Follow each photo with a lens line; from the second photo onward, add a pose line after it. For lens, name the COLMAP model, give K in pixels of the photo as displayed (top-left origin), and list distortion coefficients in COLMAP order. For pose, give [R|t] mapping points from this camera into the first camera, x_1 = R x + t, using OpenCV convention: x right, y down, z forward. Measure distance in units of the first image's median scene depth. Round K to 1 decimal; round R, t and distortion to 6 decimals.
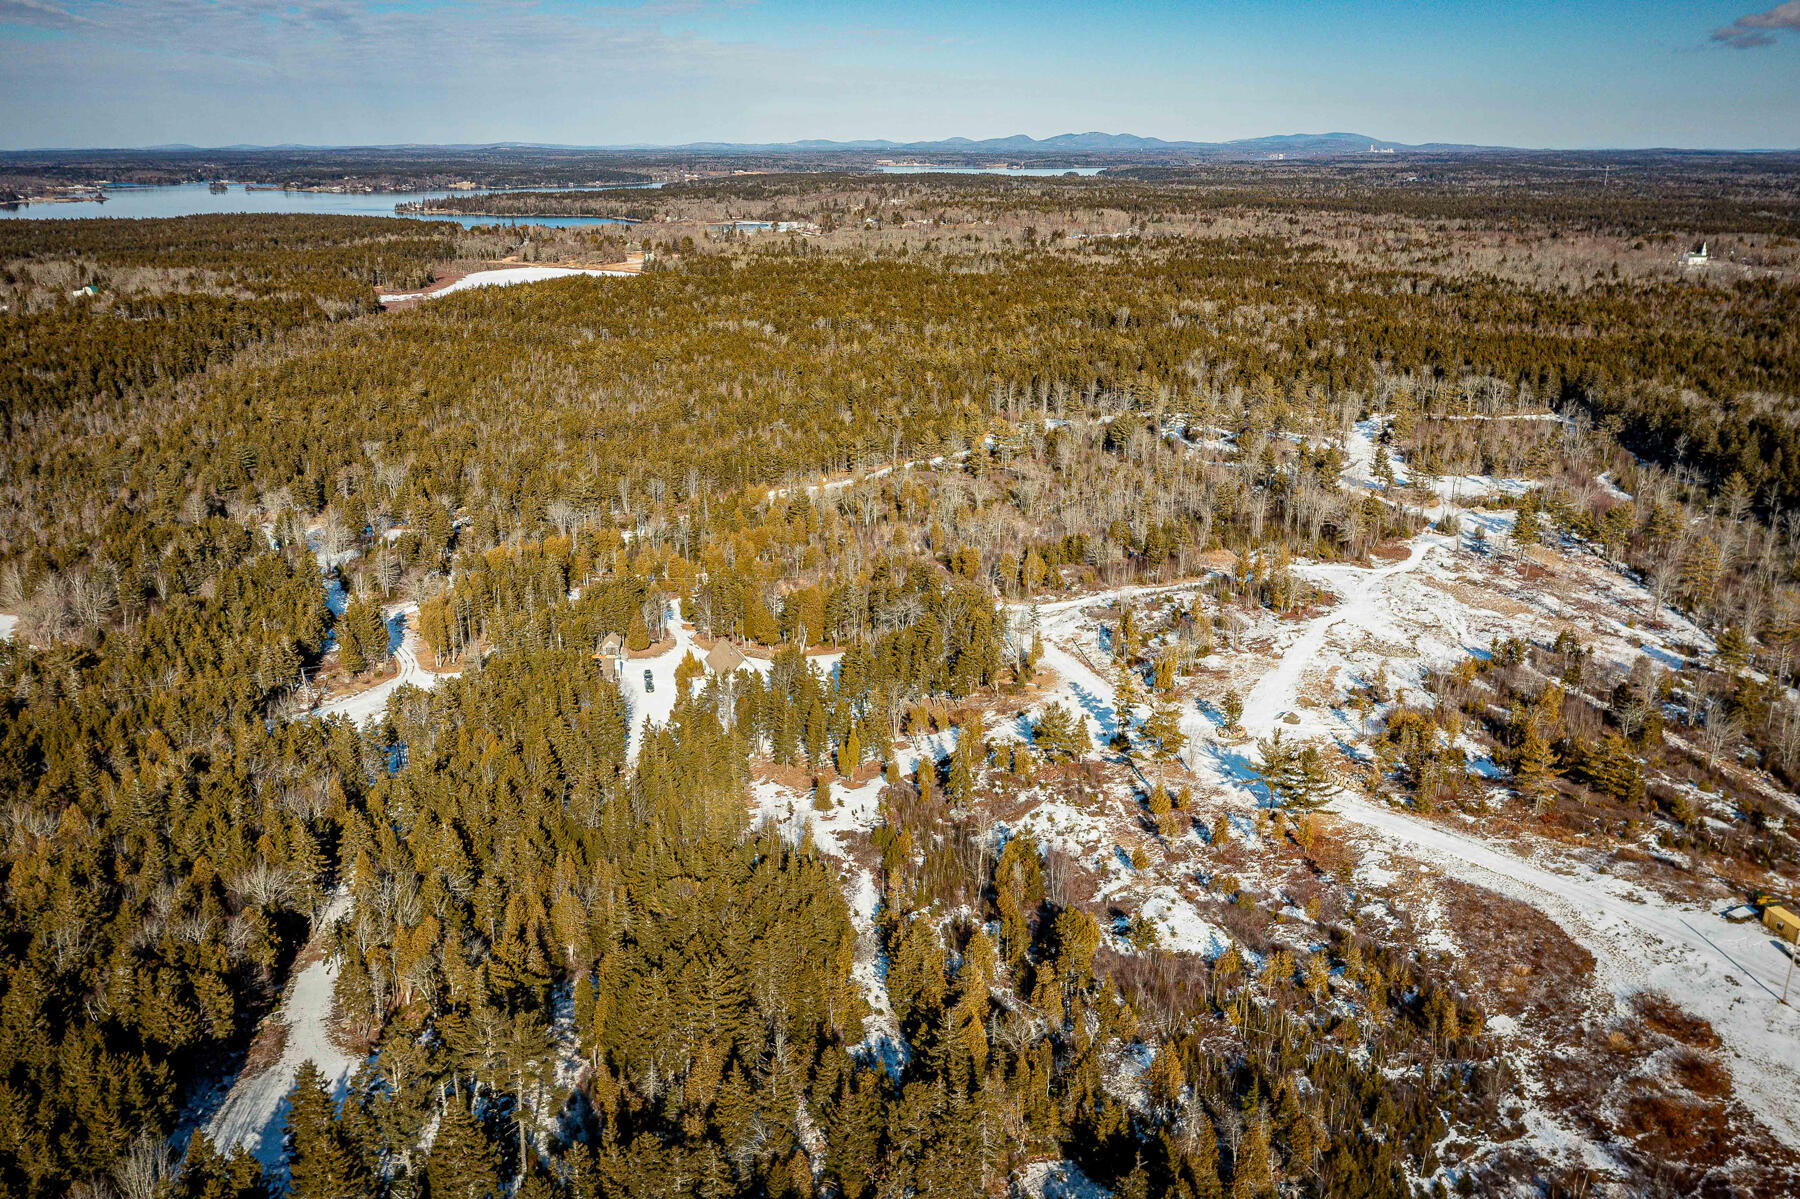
lens RADIAL K [[1445.4, 0, 894.2], [0, 1445.4, 595.5], [0, 0, 1]] dist [-0.011044, -0.002110]
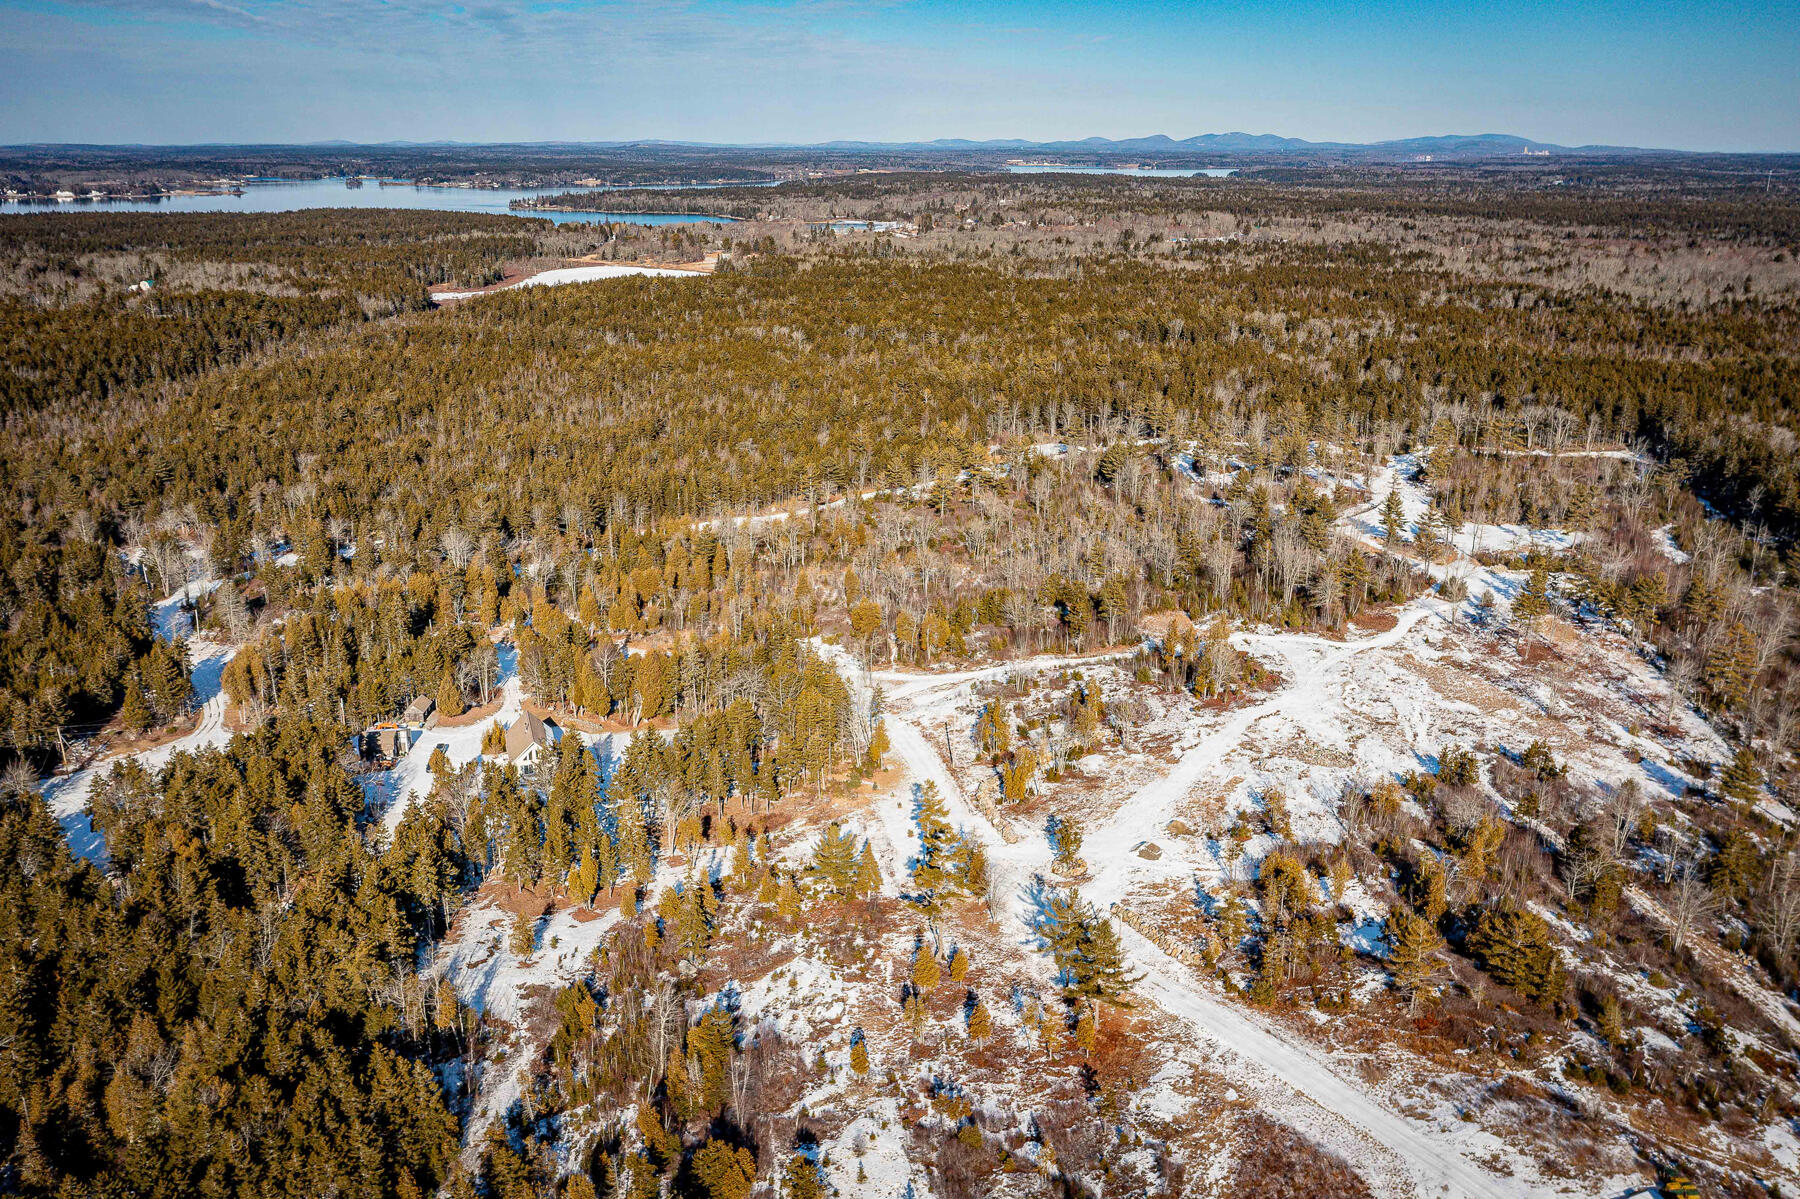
lens RADIAL K [[1445.4, 0, 894.2], [0, 1445.4, 595.5], [0, 0, 1]] dist [-0.011044, -0.002110]
pose [[0.995709, 0.031794, -0.086905, 0.113993], [-0.031748, 0.999494, 0.001914, -0.031641], [0.086922, 0.000853, 0.996215, 0.104890]]
